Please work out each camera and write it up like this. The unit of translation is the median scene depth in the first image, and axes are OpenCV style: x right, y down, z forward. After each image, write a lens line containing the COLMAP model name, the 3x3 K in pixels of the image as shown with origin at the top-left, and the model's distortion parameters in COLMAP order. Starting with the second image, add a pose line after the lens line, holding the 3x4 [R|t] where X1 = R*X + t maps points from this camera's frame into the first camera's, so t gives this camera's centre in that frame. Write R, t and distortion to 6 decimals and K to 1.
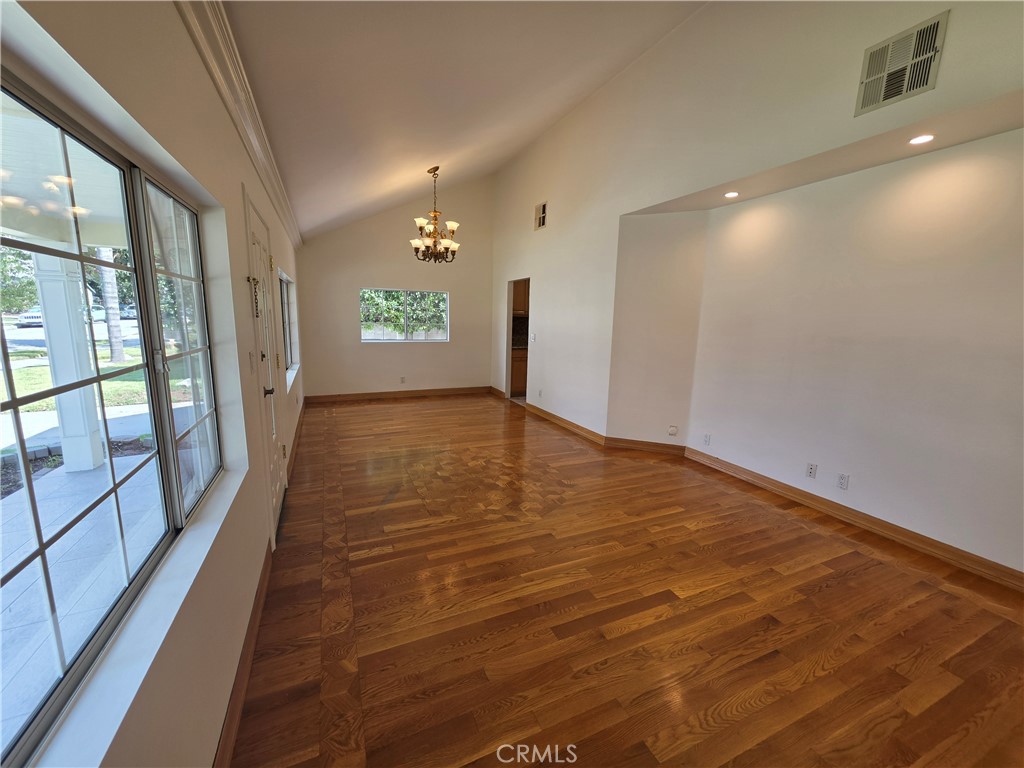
lens RADIAL K [[410.9, 0, 511.8], [0, 410.9, 385.8], [0, 0, 1]] dist [0.000987, -0.000446]
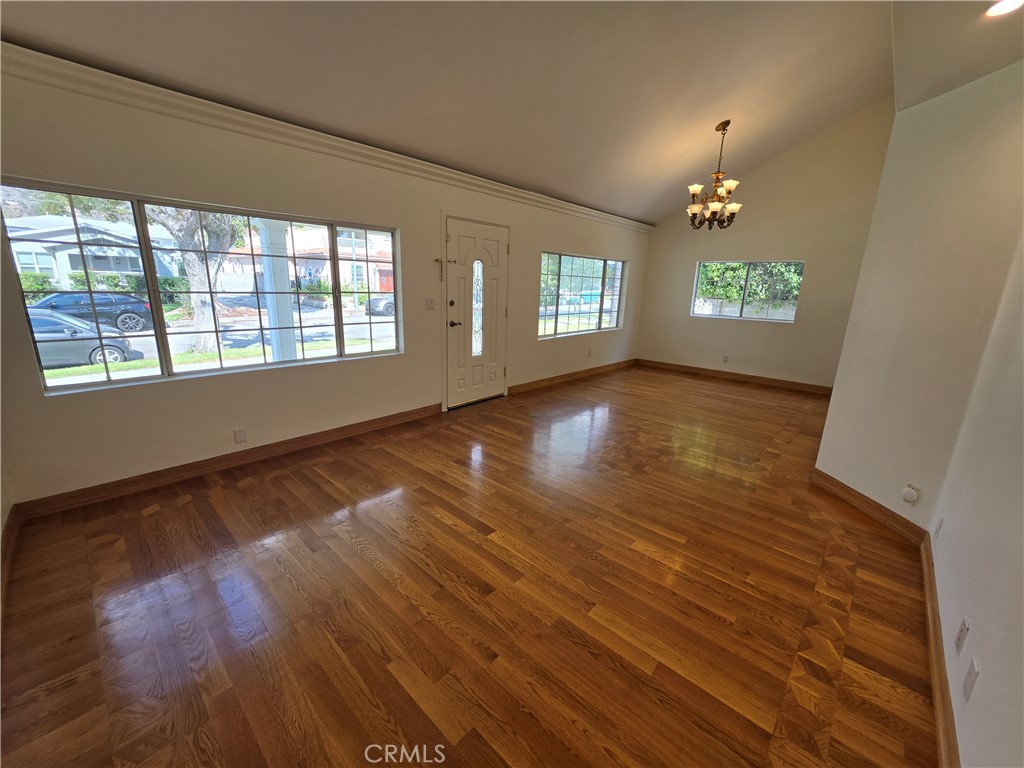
lens RADIAL K [[410.9, 0, 508.0], [0, 410.9, 387.6], [0, 0, 1]] dist [0.000987, -0.000446]
pose [[0.391988, 0.216451, -0.894144, 0.914361], [-0.176793, 0.971535, 0.157681, -0.029686], [0.902823, 0.096270, 0.419098, 0.389452]]
